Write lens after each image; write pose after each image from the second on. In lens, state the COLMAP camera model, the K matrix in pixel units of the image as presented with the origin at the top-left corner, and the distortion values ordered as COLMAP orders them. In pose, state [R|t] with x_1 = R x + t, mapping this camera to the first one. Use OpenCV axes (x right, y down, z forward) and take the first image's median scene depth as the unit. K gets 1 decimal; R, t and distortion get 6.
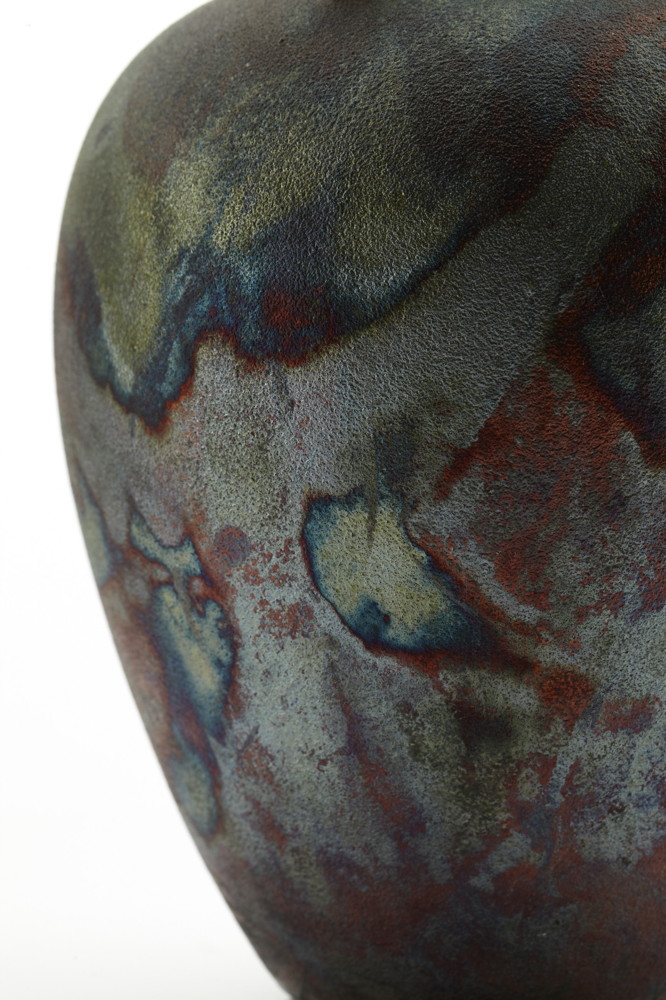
lens RADIAL K [[3499.3, 0, 333.1], [0, 3499.3, 503.7], [0, 0, 1]] dist [-0.081199, 0.000000]
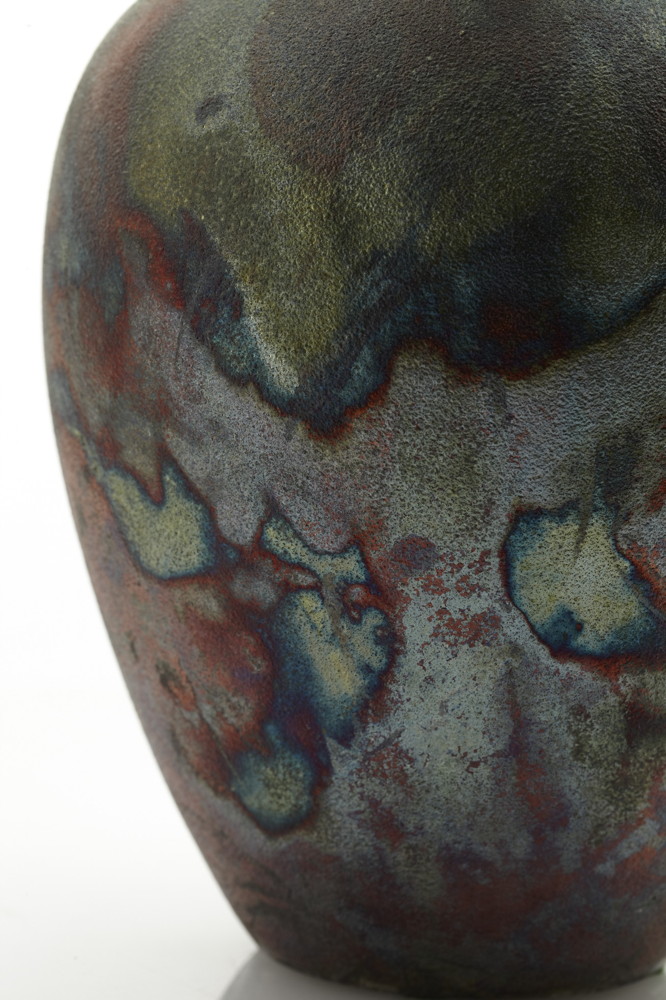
lens RADIAL K [[3499.3, 0, 339.2], [0, 3499.3, 501.1], [0, 0, 1]] dist [-0.081199, 0.000000]
pose [[0.890933, -0.038415, 0.452506, -0.490555], [-0.010451, 0.994418, 0.104998, -0.105731], [-0.454014, -0.098275, 0.885558, 0.147867]]
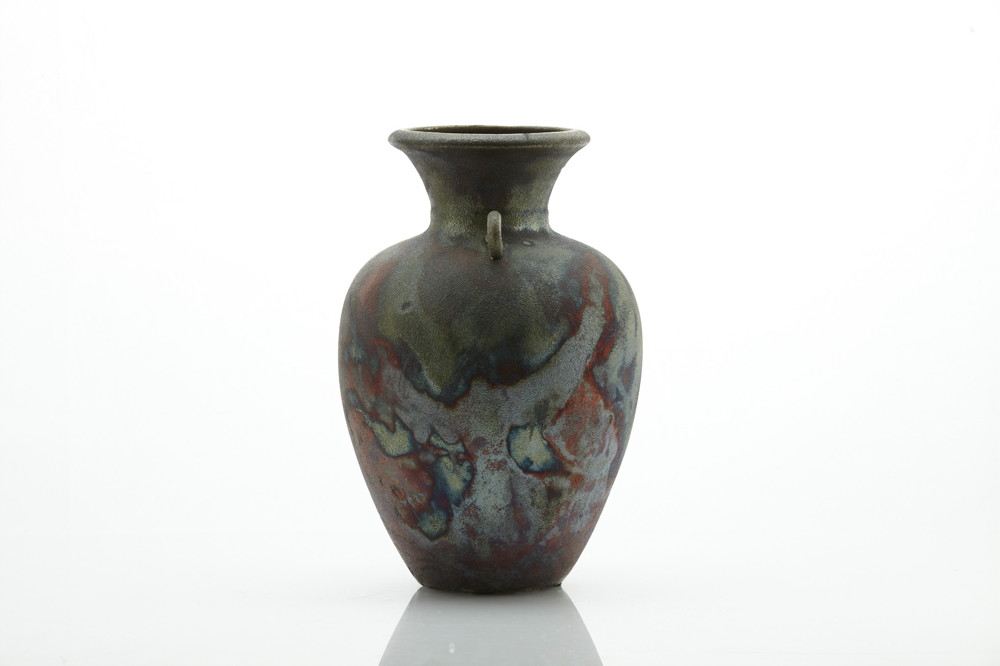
lens RADIAL K [[4099.2, 0, 496.7], [0, 4099.2, 333.1], [0, 0, 1]] dist [0.448369, 0.000000]
pose [[0.833073, -0.067155, 0.549071, -2.020575], [0.034901, 0.997007, 0.068986, -0.337794], [-0.552060, -0.038307, 0.832924, -2.050660]]
